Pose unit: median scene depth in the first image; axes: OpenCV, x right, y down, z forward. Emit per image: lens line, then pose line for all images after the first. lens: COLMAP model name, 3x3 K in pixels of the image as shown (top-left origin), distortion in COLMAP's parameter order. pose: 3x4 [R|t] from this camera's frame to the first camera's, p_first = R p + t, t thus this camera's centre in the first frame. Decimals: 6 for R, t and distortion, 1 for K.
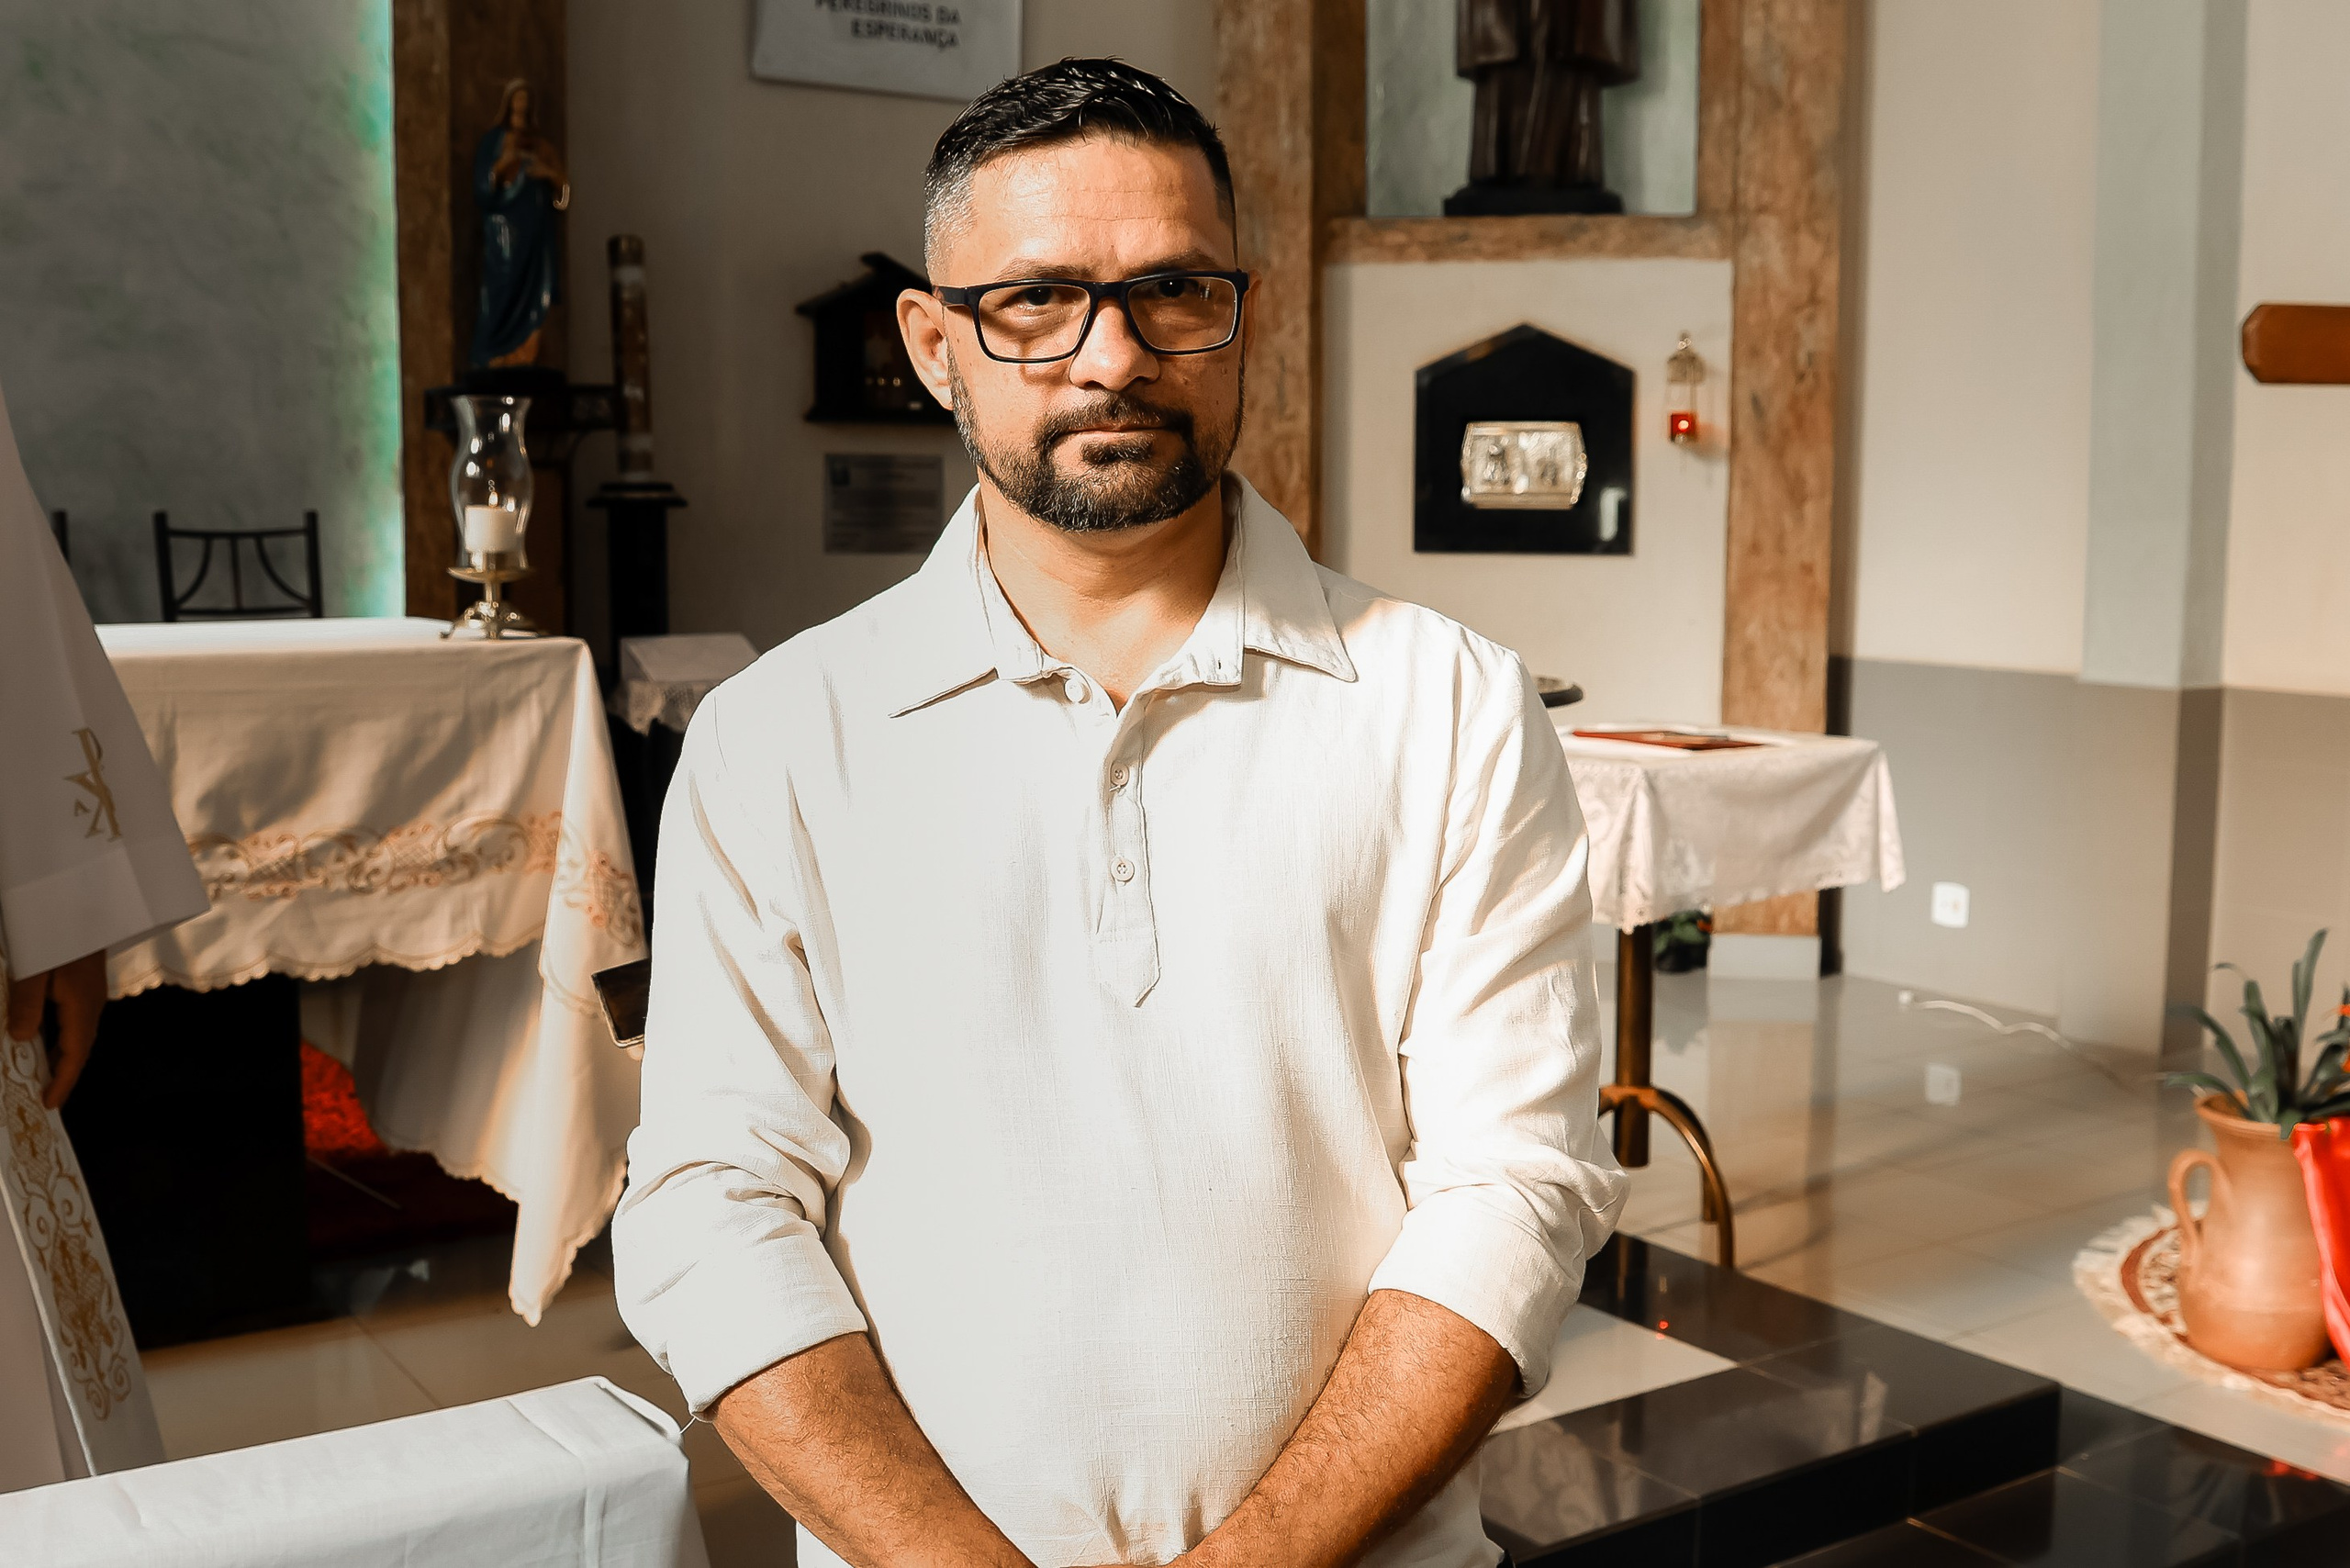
lens RADIAL K [[2440.1, 0, 1175.0], [0, 2440.1, 784.0], [0, 0, 1]] dist [-0.150533, 0.142713]
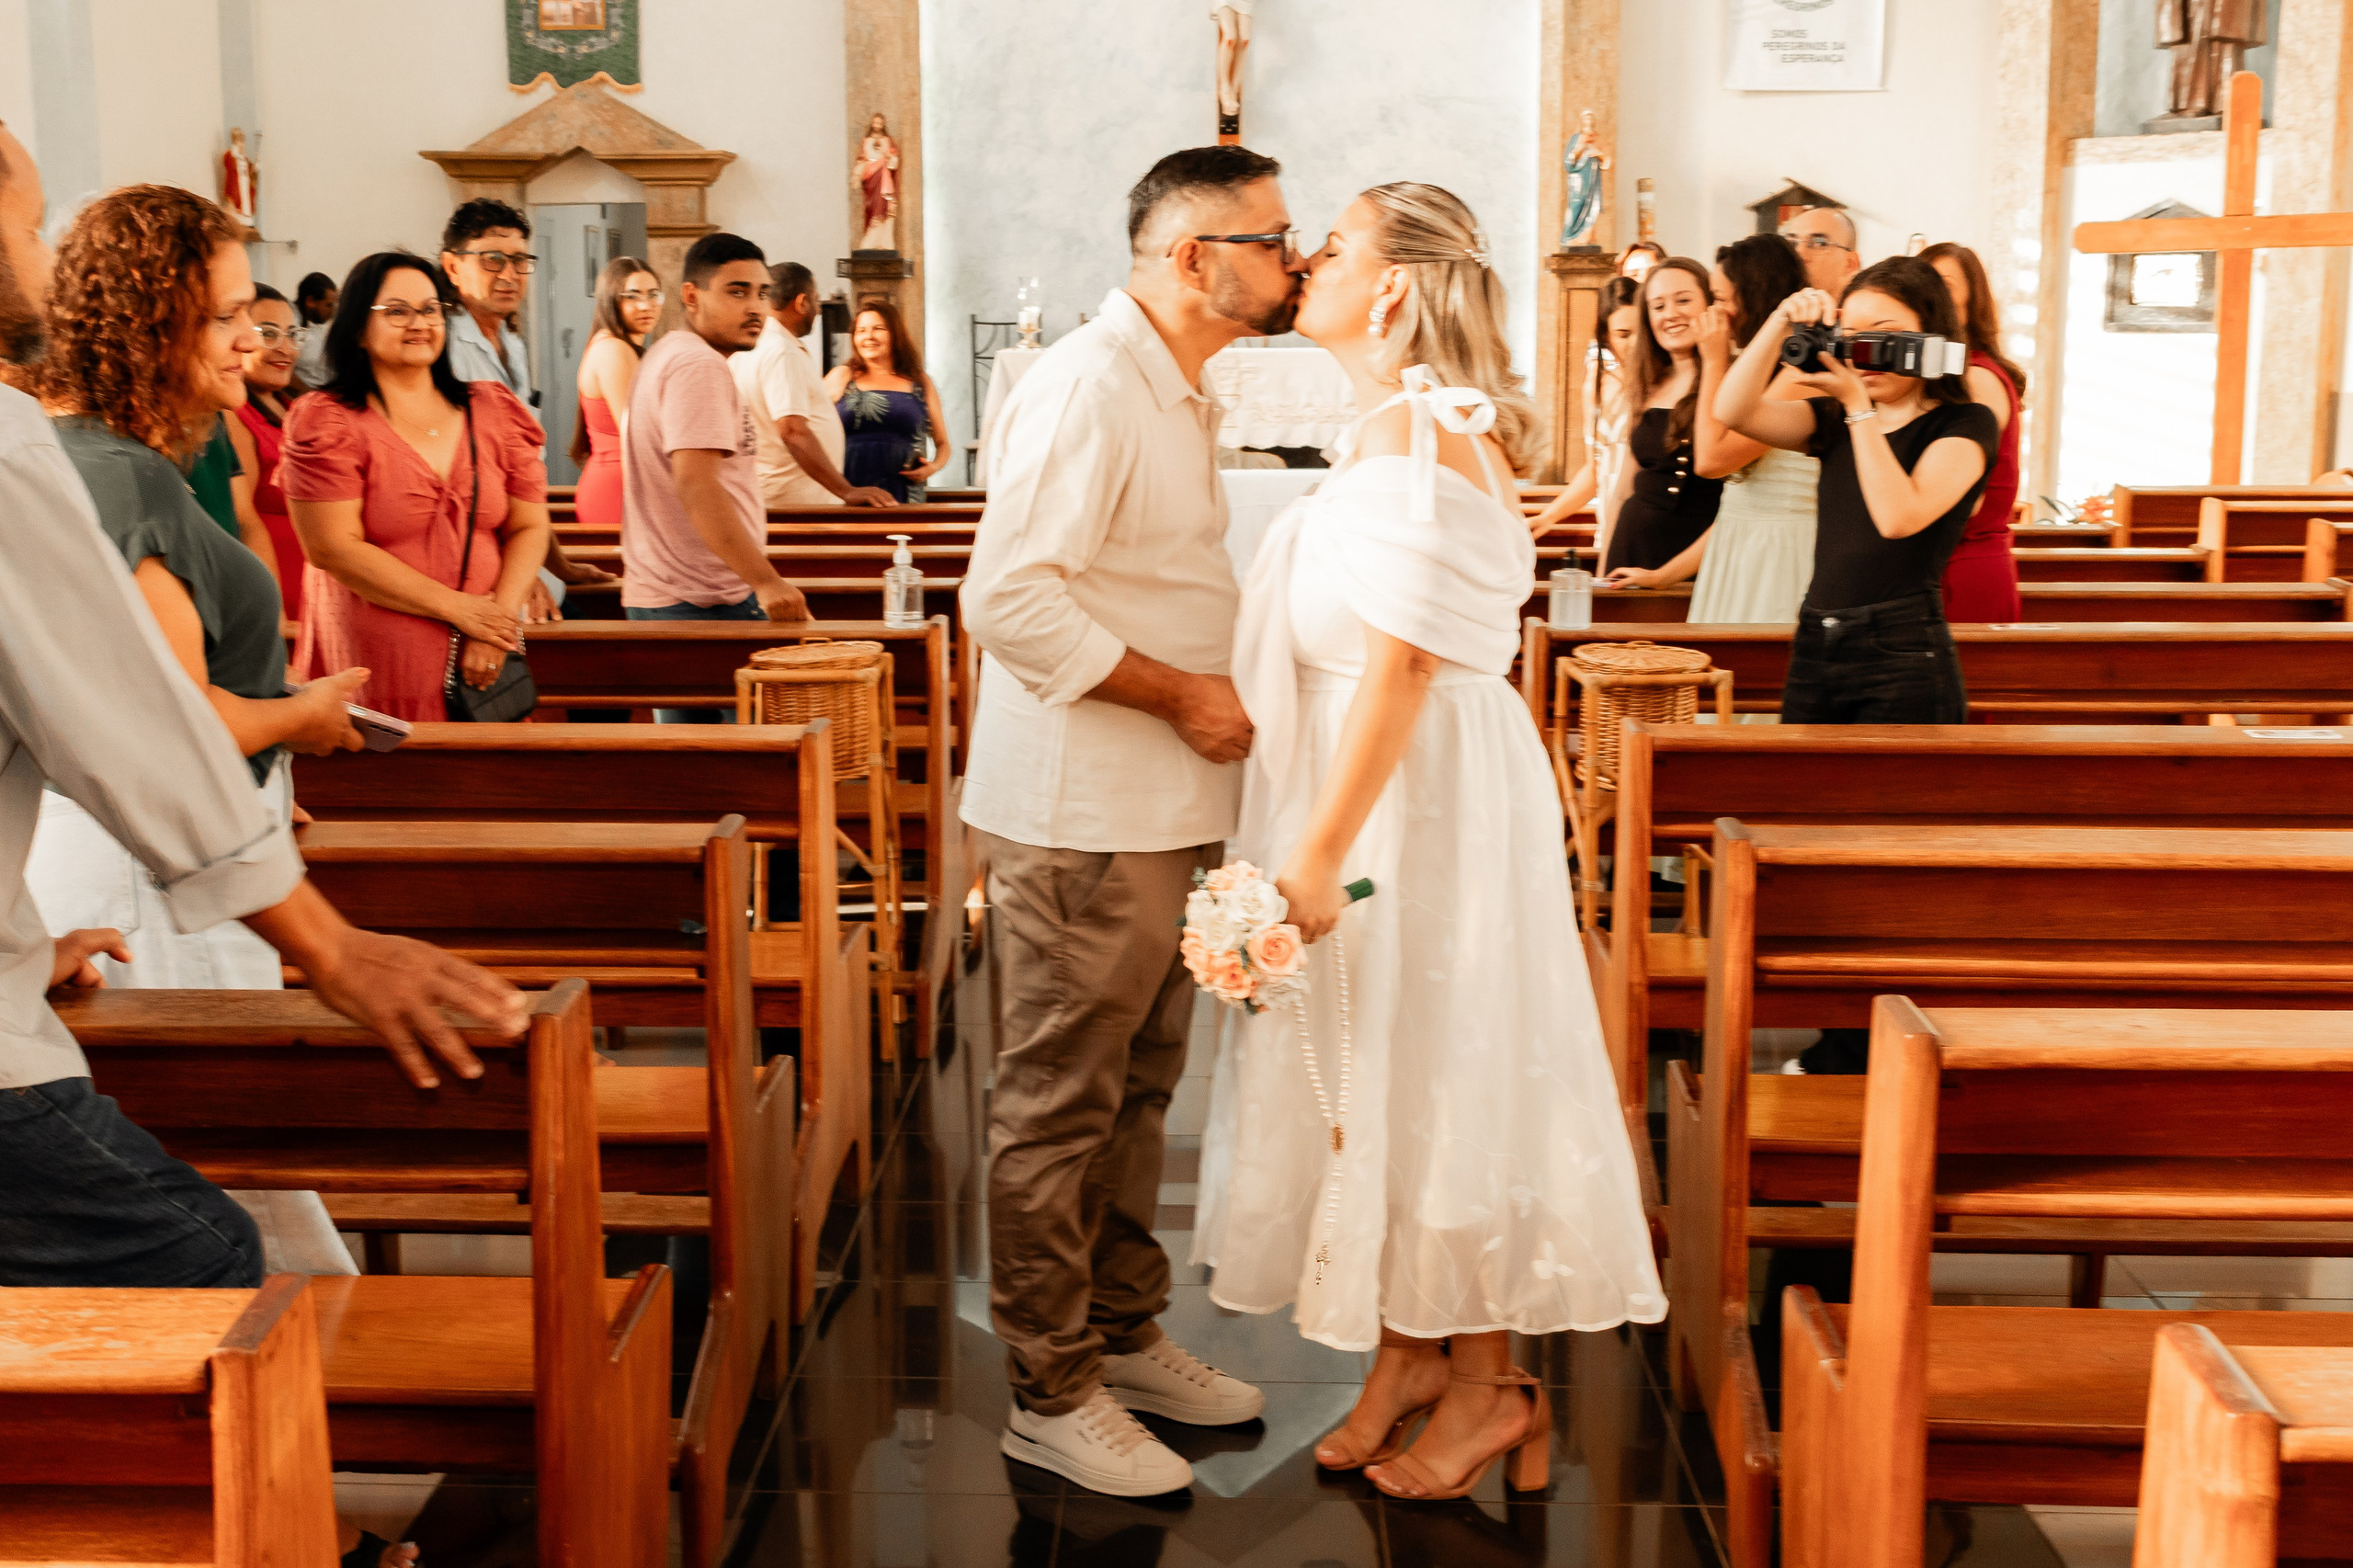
lens RADIAL K [[2767.3, 0, 1111.8], [0, 2767.3, 808.8], [0, 0, 1]] dist [-0.010021, -0.004681]
pose [[0.803842, 0.096772, -0.586919, 0.872358], [-0.058863, 0.994776, 0.083402, 0.146286], [0.591924, -0.032494, 0.805339, -1.242106]]
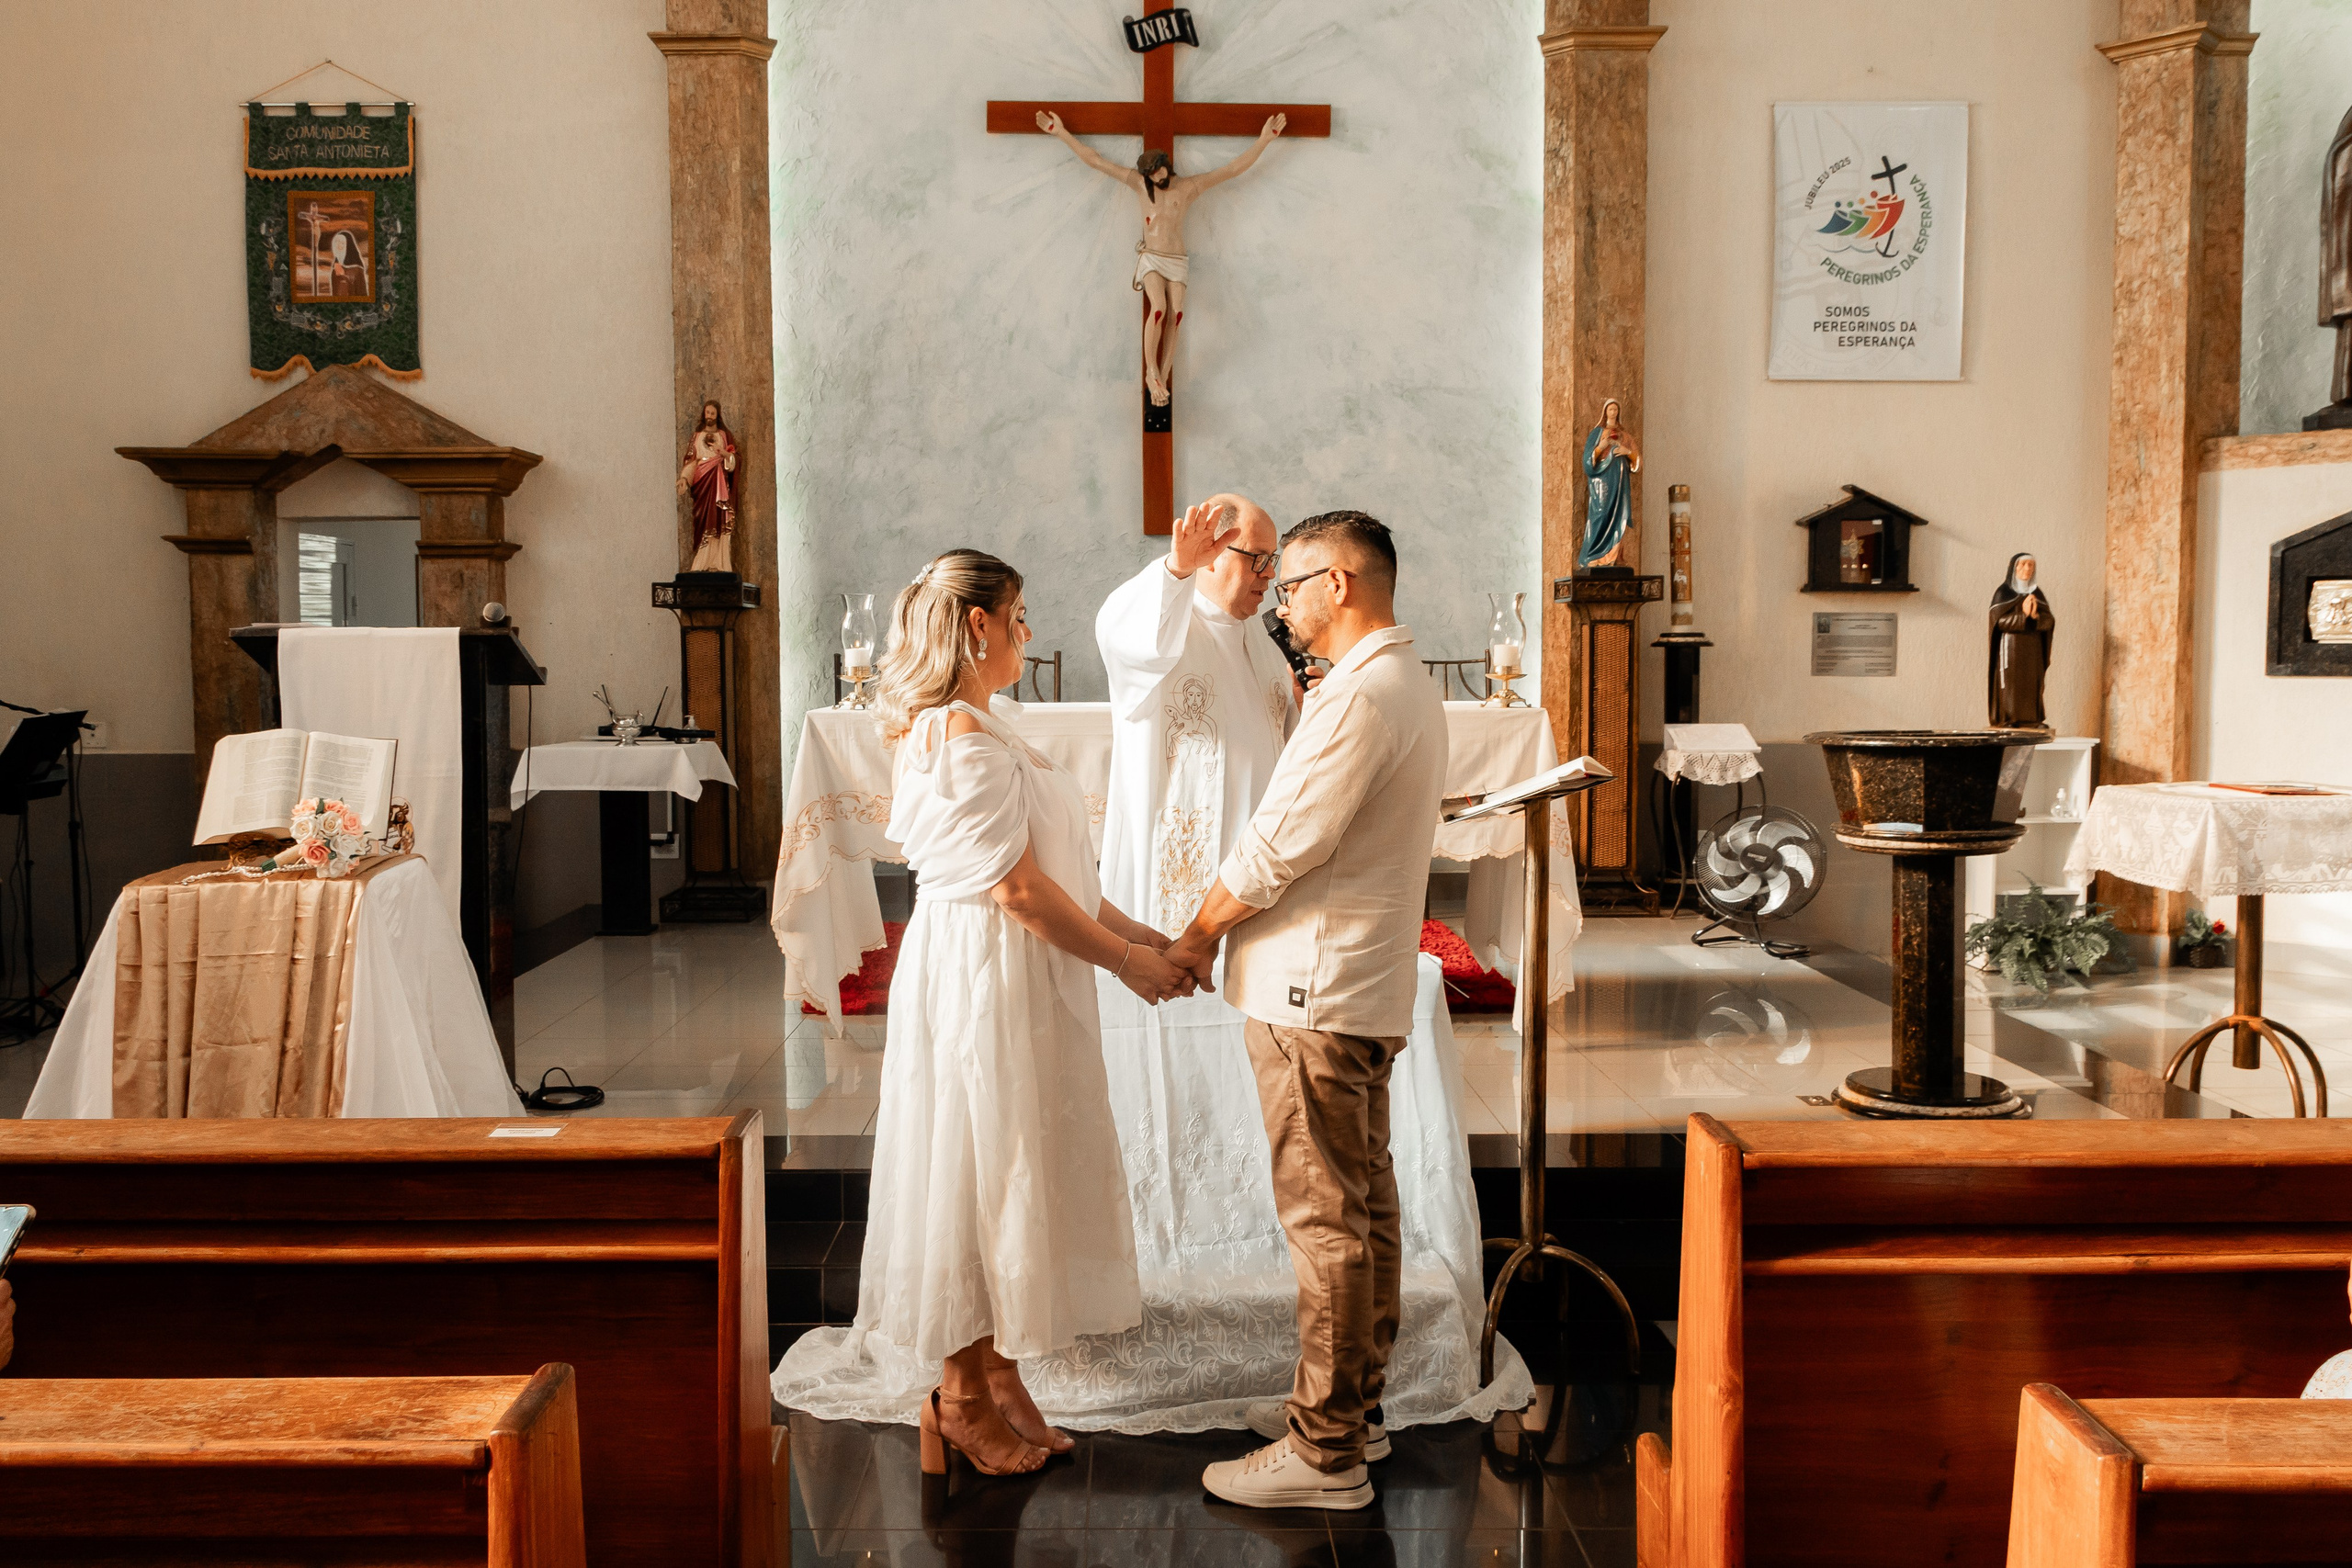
lens RADIAL K [[1764.0, 0, 1100.5], [0, 1764.0, 782.6], [0, 0, 1]] dist [-0.036248, 0.005418]
pose [[0.817777, 0.032760, -0.574602, 0.152086], [-0.055828, 0.998186, -0.022546, 0.028984], [0.572821, 0.050516, 0.818122, -0.219624]]
